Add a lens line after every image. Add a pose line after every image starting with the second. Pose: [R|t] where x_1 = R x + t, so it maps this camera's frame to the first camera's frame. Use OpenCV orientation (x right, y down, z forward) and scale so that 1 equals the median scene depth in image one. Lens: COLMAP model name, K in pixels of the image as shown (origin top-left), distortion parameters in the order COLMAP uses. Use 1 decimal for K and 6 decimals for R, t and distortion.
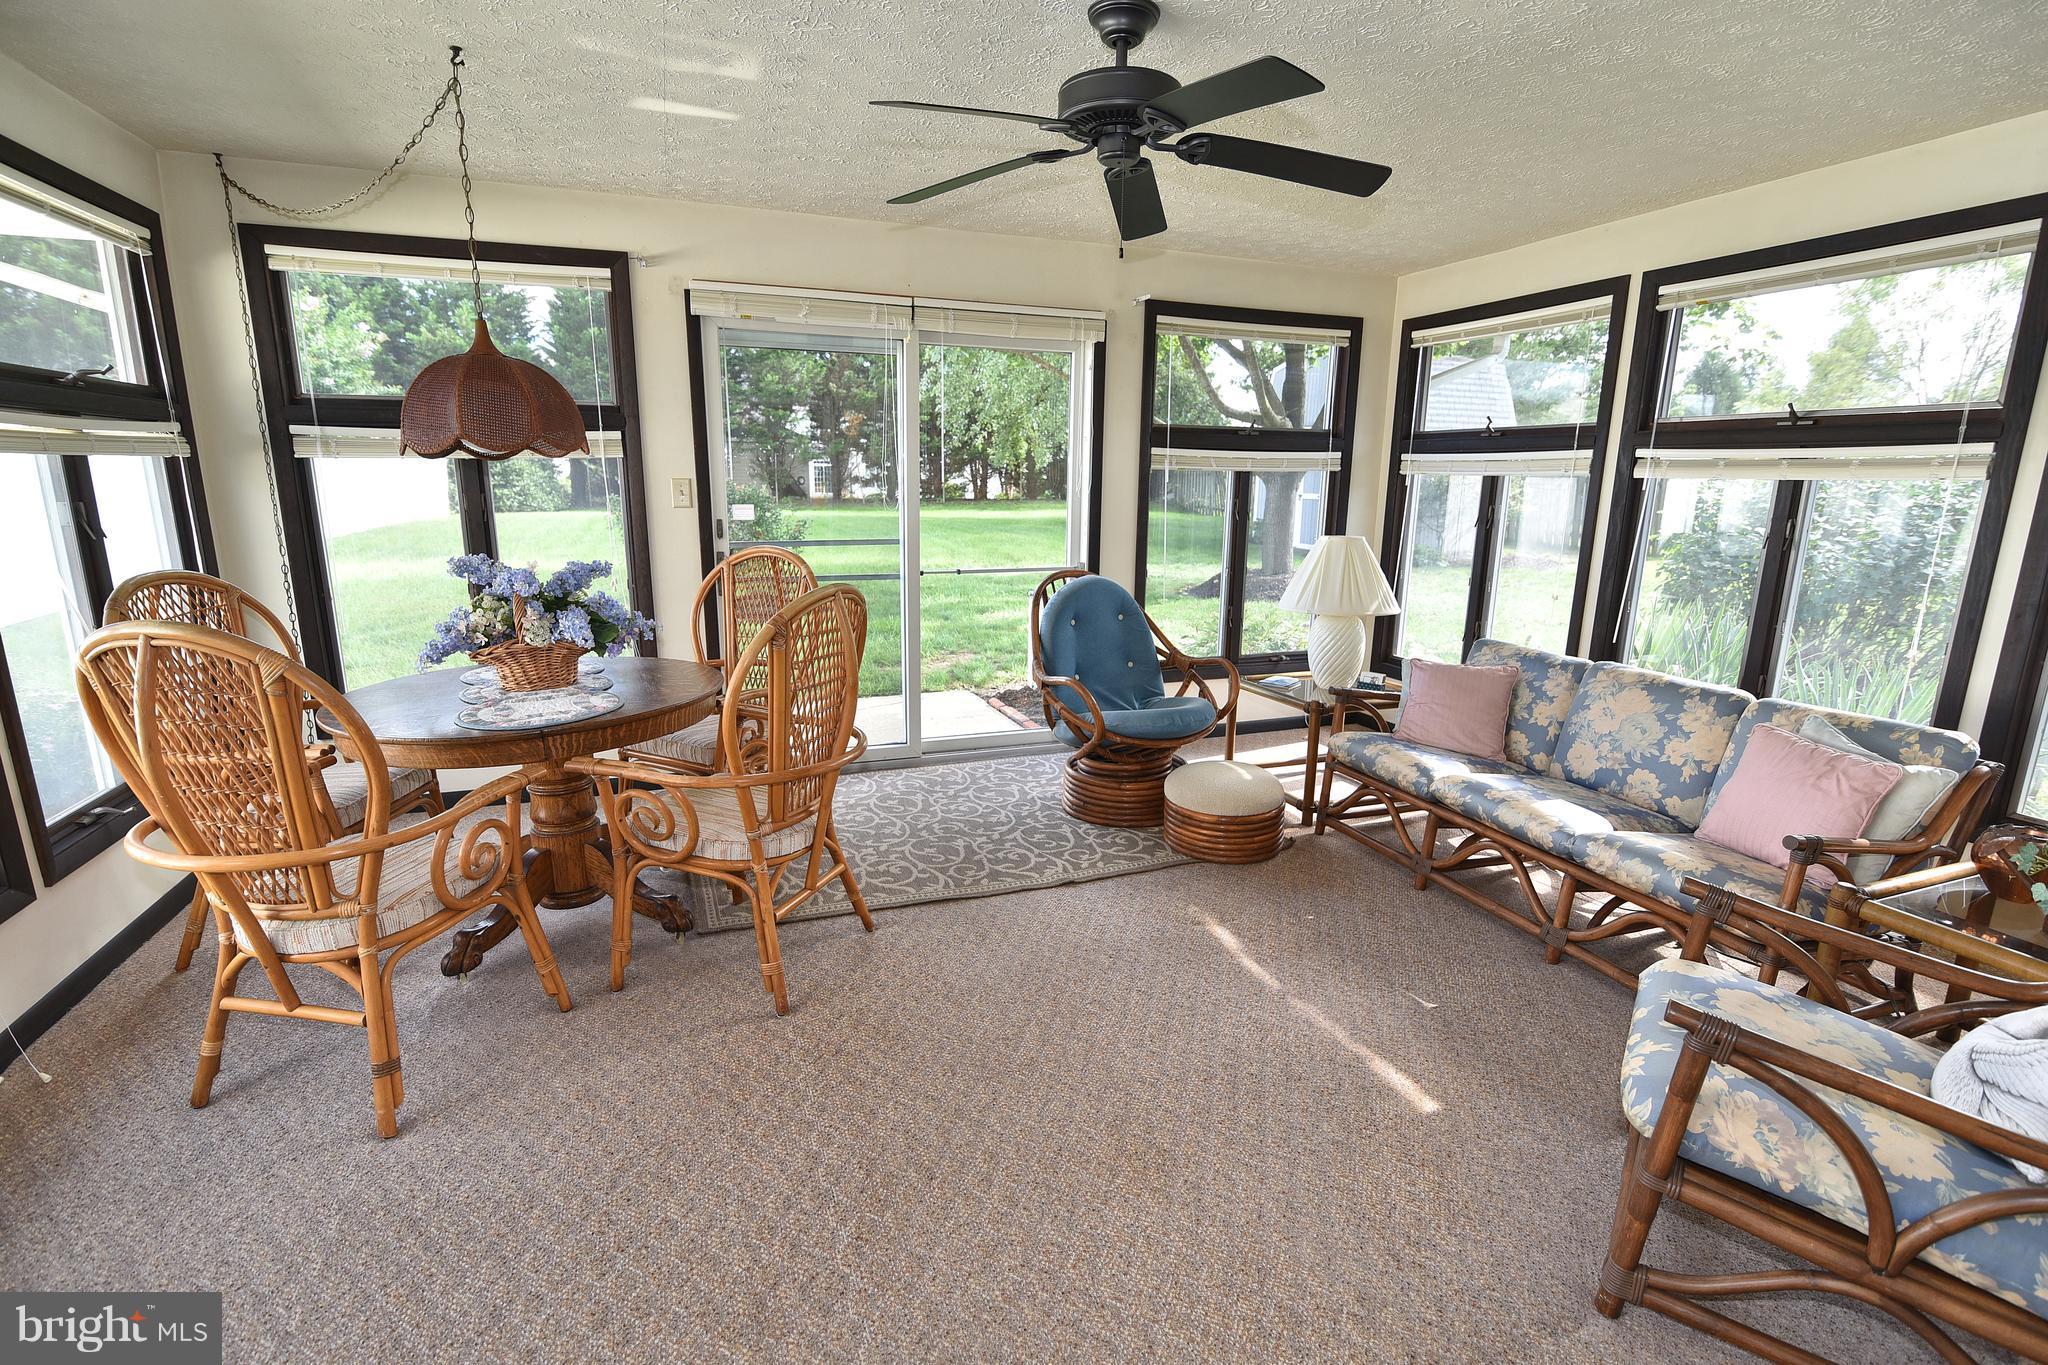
lens RADIAL K [[938.7, 0, 1024.0], [0, 938.7, 682.5], [0, 0, 1]] dist [-0.012793, 0.000351]
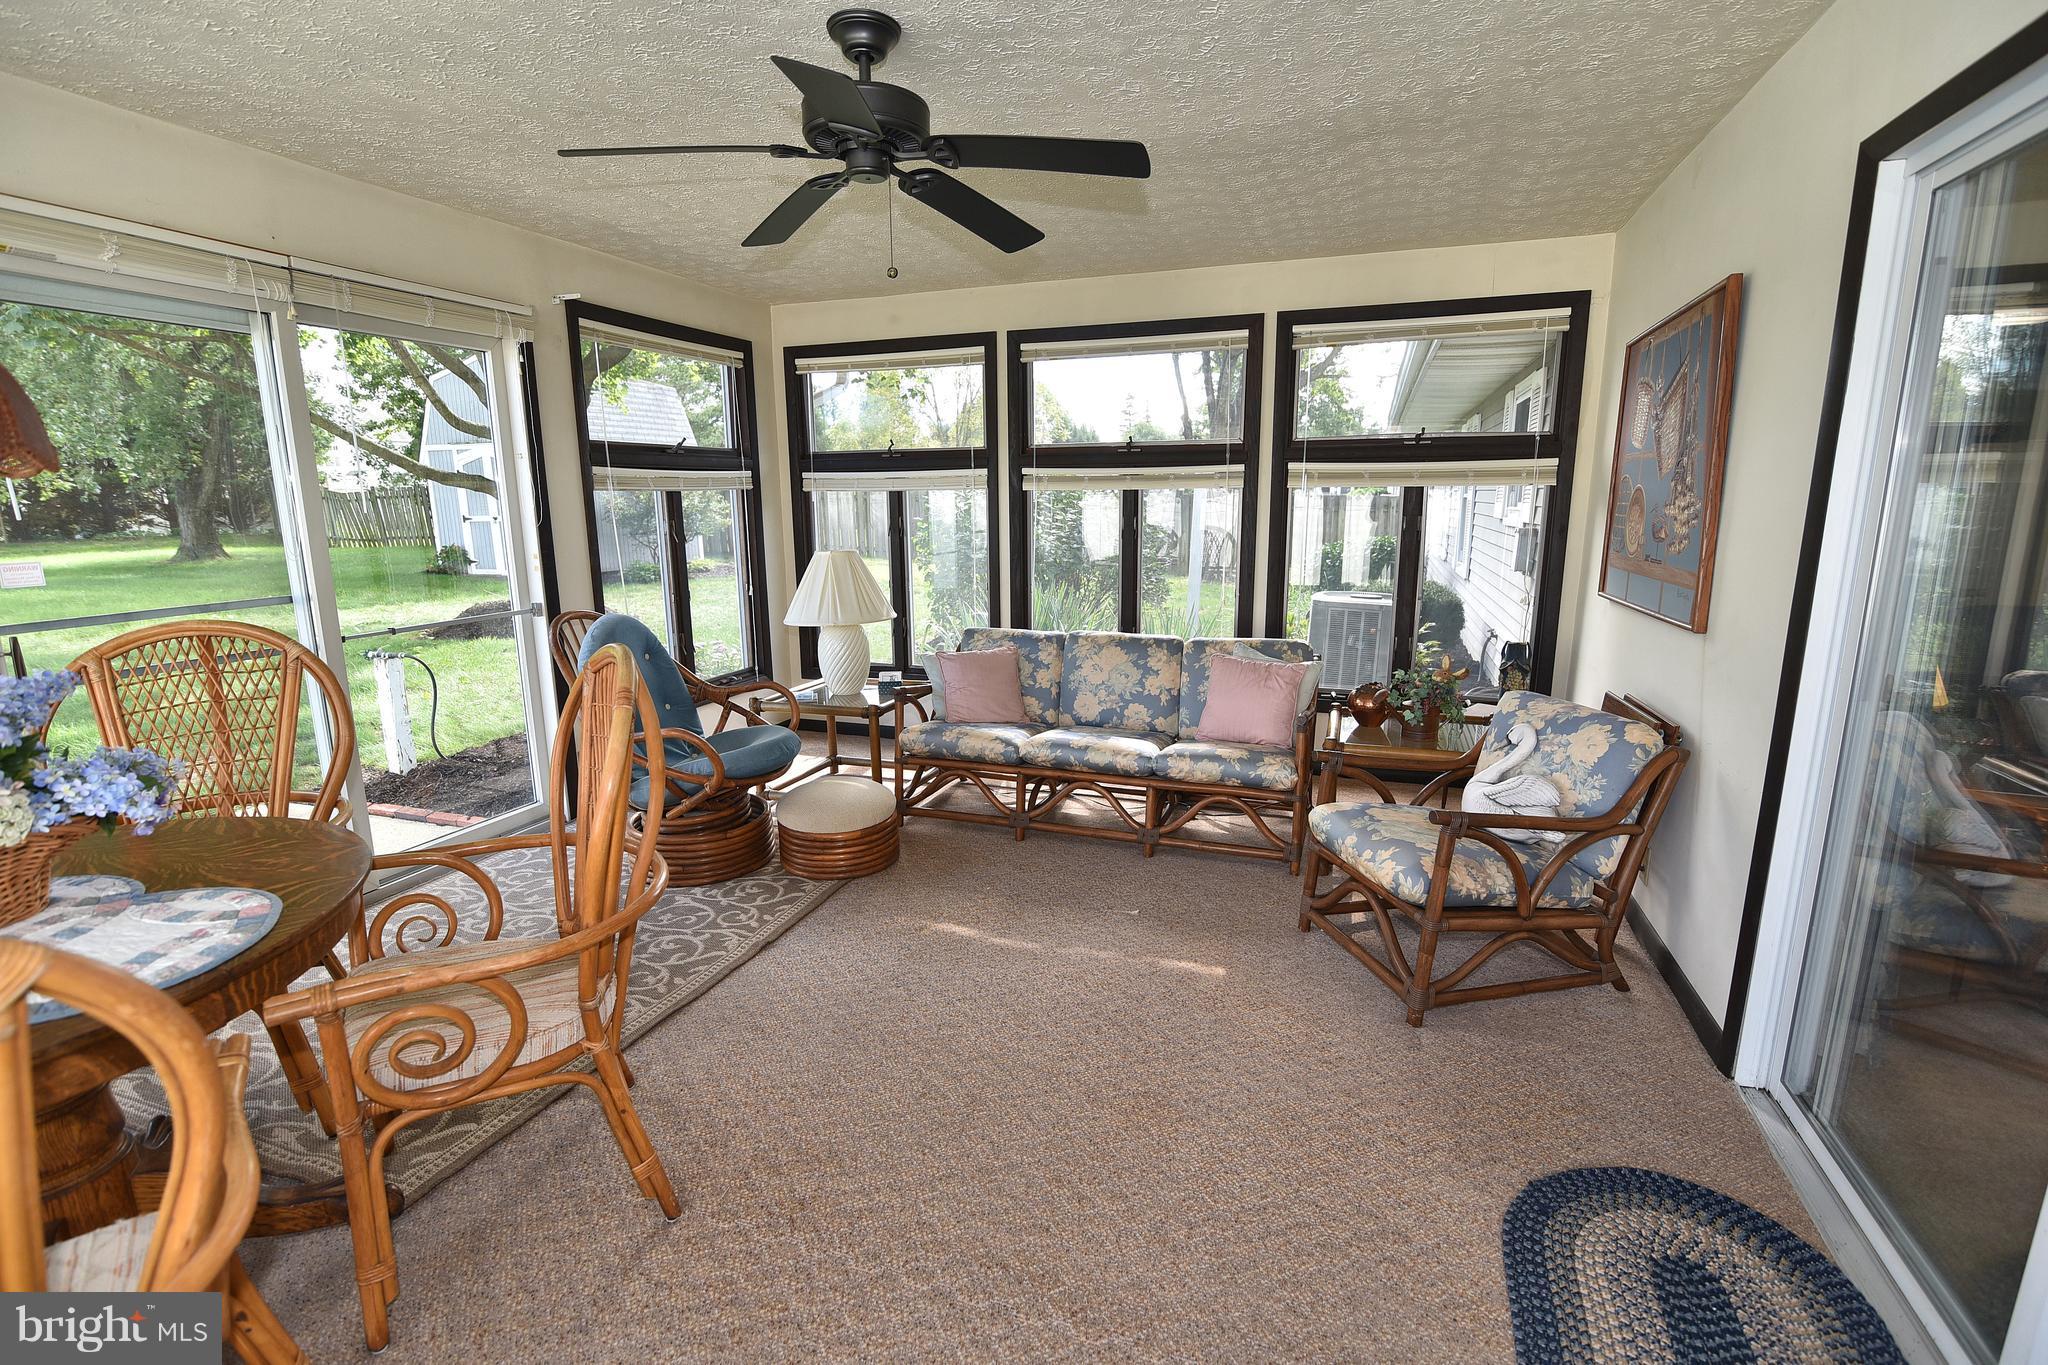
lens RADIAL K [[938.7, 0, 1024.0], [0, 938.7, 682.5], [0, 0, 1]] dist [-0.012793, 0.000351]
pose [[0.653176, -0.166008, 0.738785, -0.395027], [0.179434, 0.981816, 0.061976, -0.044649], [-0.735639, 0.092082, 0.671086, 0.176687]]
